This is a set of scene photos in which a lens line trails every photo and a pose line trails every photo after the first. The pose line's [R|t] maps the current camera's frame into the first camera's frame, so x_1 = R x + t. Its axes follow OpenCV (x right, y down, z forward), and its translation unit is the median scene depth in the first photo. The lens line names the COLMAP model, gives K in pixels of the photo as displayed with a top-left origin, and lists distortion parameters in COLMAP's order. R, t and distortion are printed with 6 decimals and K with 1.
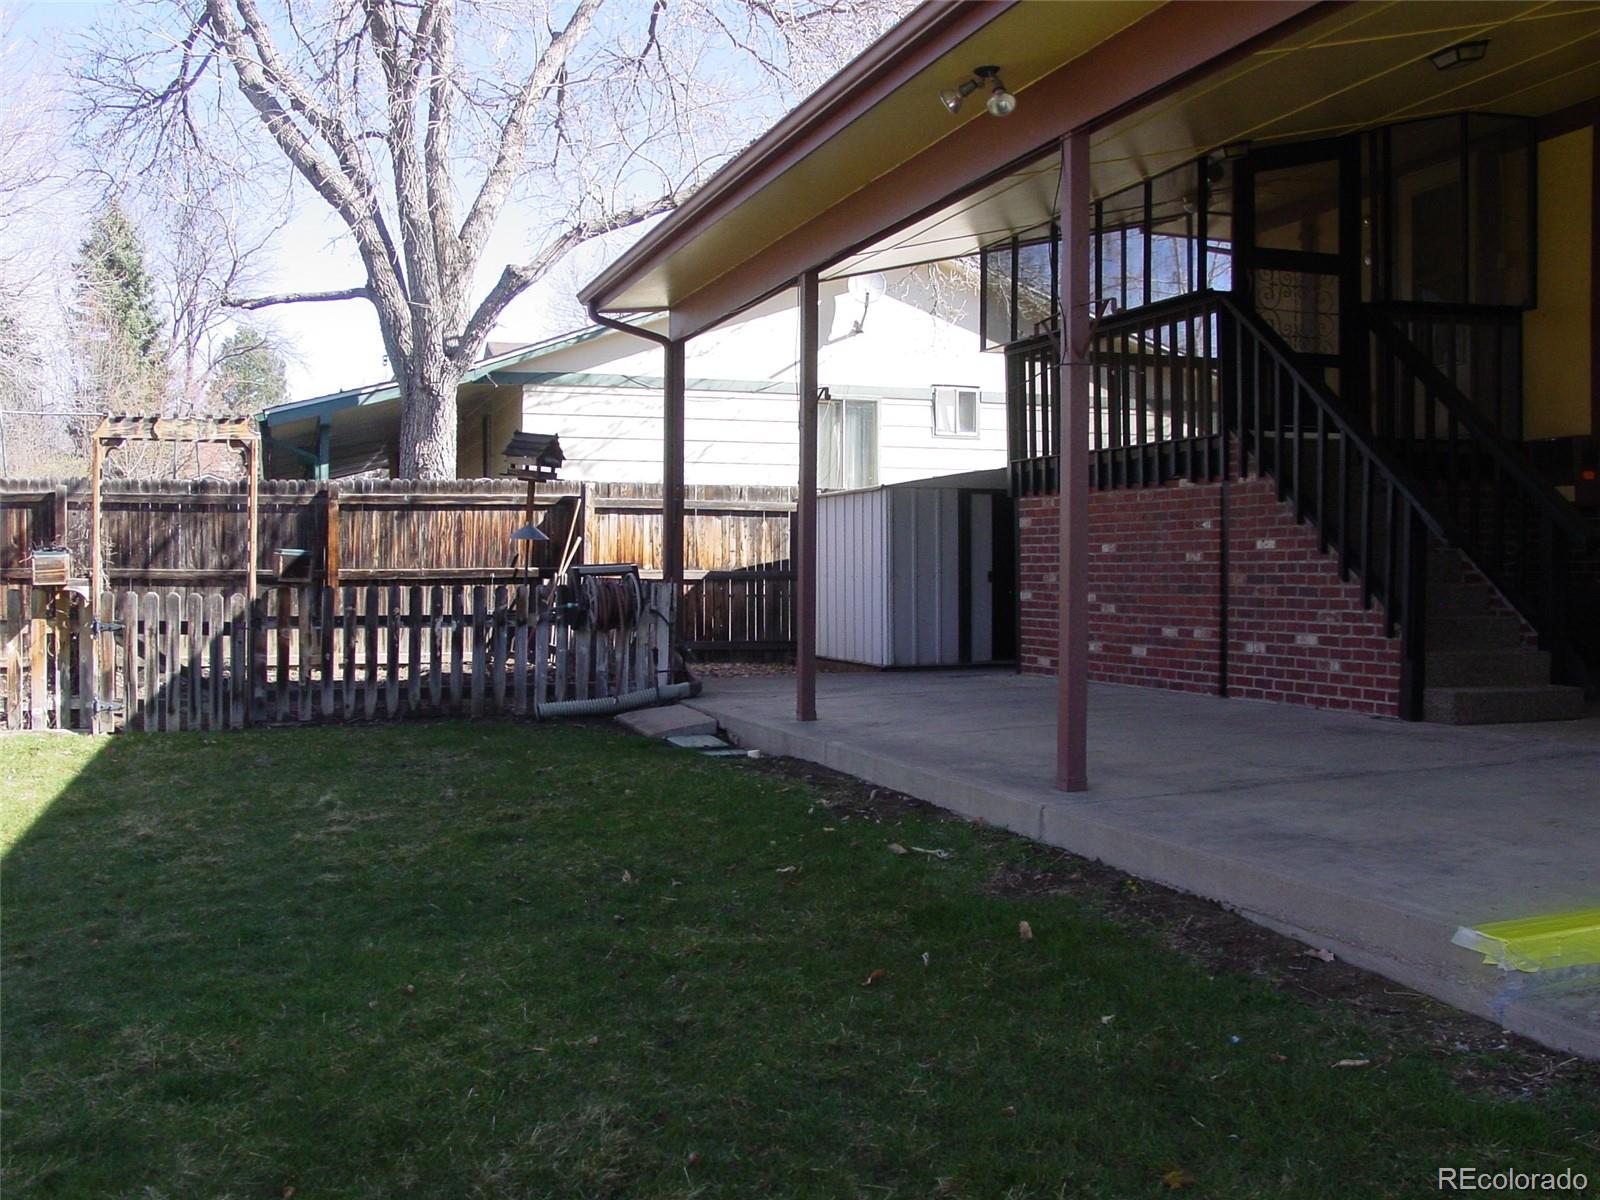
lens RADIAL K [[1622.9, 0, 800.7], [0, 1622.9, 596.7], [0, 0, 1]] dist [-0.115141, 0.000000]
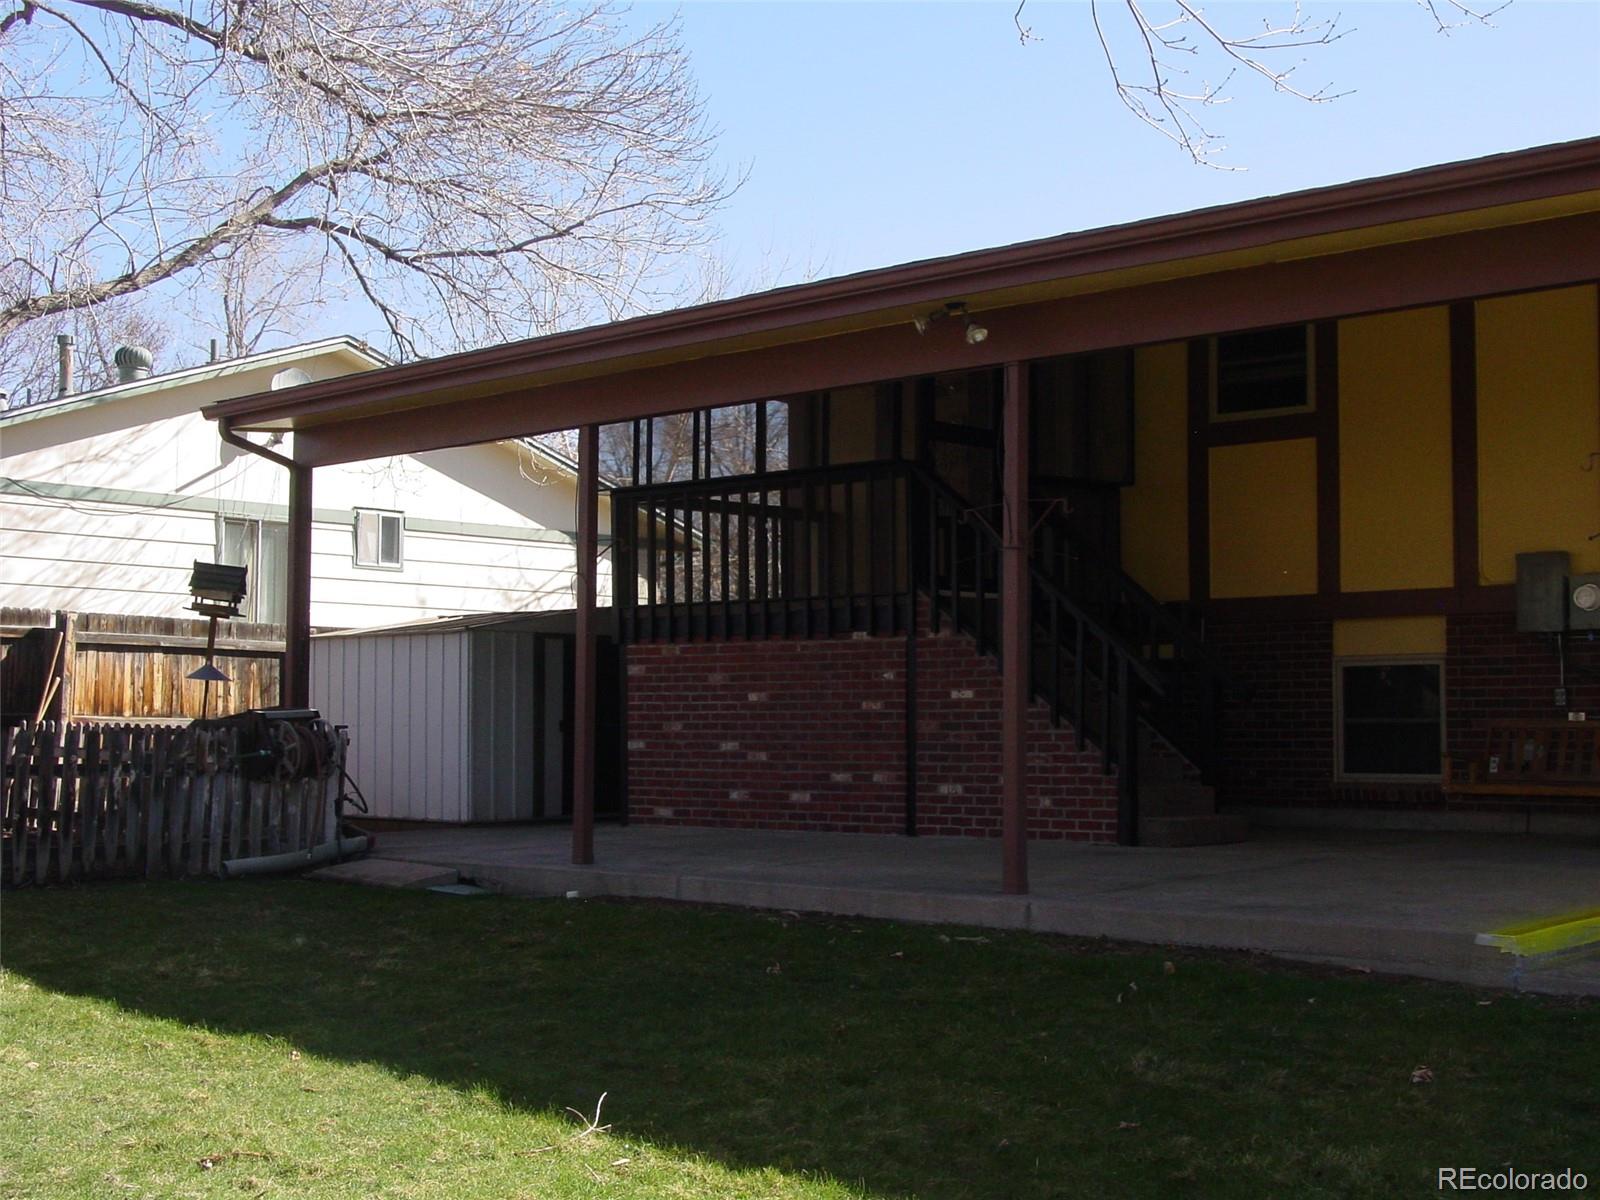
lens RADIAL K [[2156.0, 0, 799.9], [0, 2156.0, 601.5], [0, 0, 1]] dist [-0.054392, 0.000000]
pose [[0.880733, 0.031115, 0.472590, -0.462986], [0.004862, 0.997193, -0.074715, 0.012541], [-0.473589, 0.068102, 0.878109, -0.226489]]
